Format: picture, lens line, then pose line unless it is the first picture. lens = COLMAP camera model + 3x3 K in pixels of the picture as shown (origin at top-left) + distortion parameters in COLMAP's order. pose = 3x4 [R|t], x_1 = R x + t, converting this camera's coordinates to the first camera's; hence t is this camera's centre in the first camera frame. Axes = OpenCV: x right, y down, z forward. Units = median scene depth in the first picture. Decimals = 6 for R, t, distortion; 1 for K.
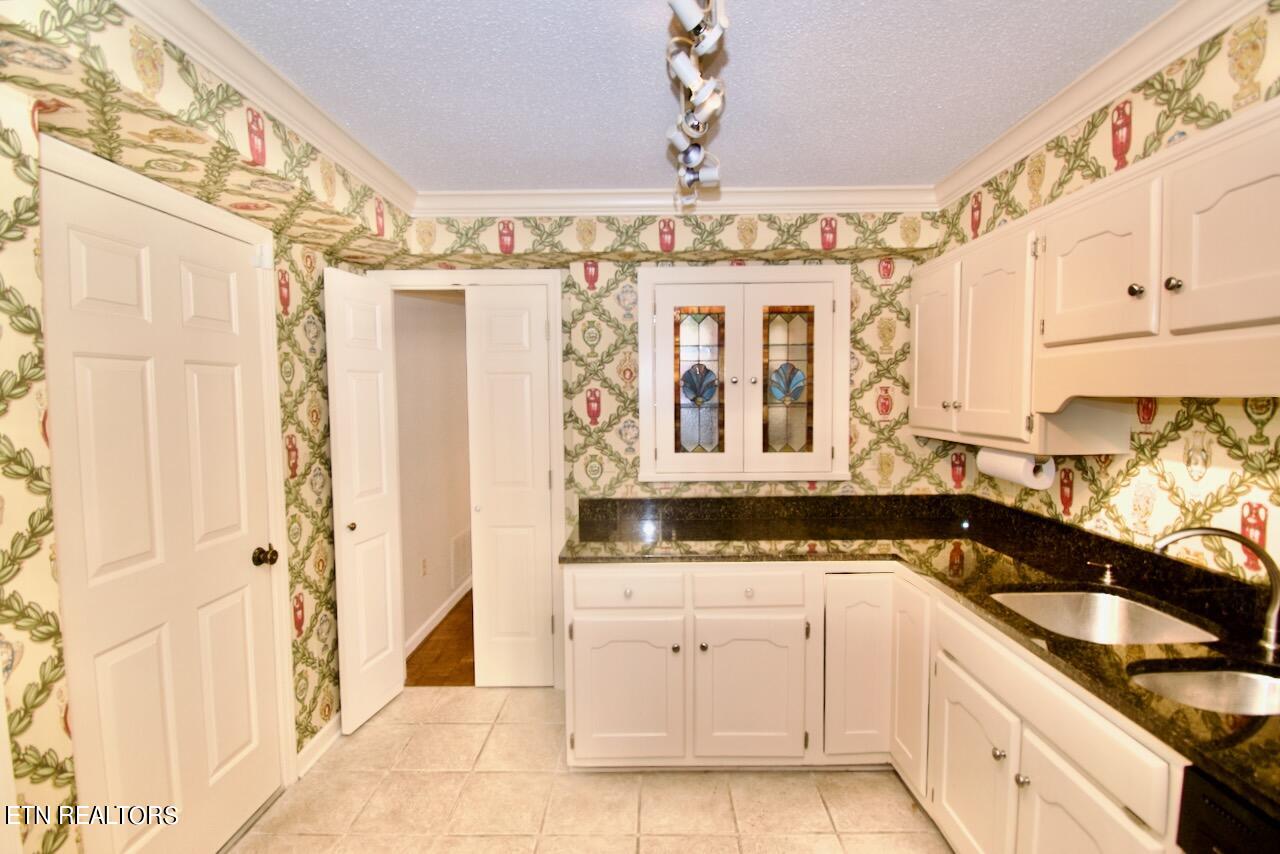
lens RADIAL K [[574.6, 0, 640.0], [0, 574.6, 427.0], [0, 0, 1]] dist [0.015436, -0.021542]
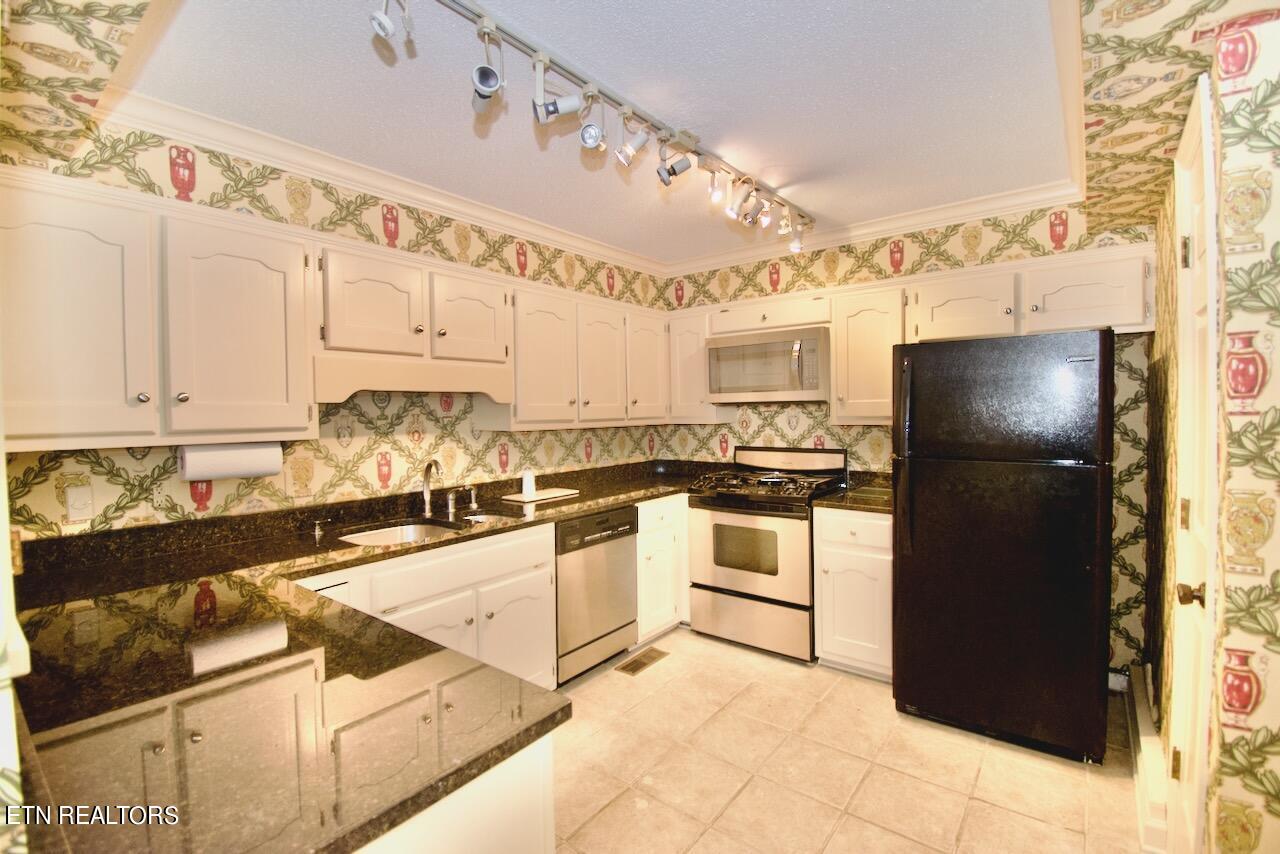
lens RADIAL K [[574.6, 0, 640.0], [0, 574.6, 427.0], [0, 0, 1]] dist [0.015436, -0.021542]
pose [[-0.792135, 0.004936, 0.610326, -0.640032], [0.056270, 0.996299, 0.064974, -0.018802], [-0.607747, 0.085811, -0.789481, 1.790290]]
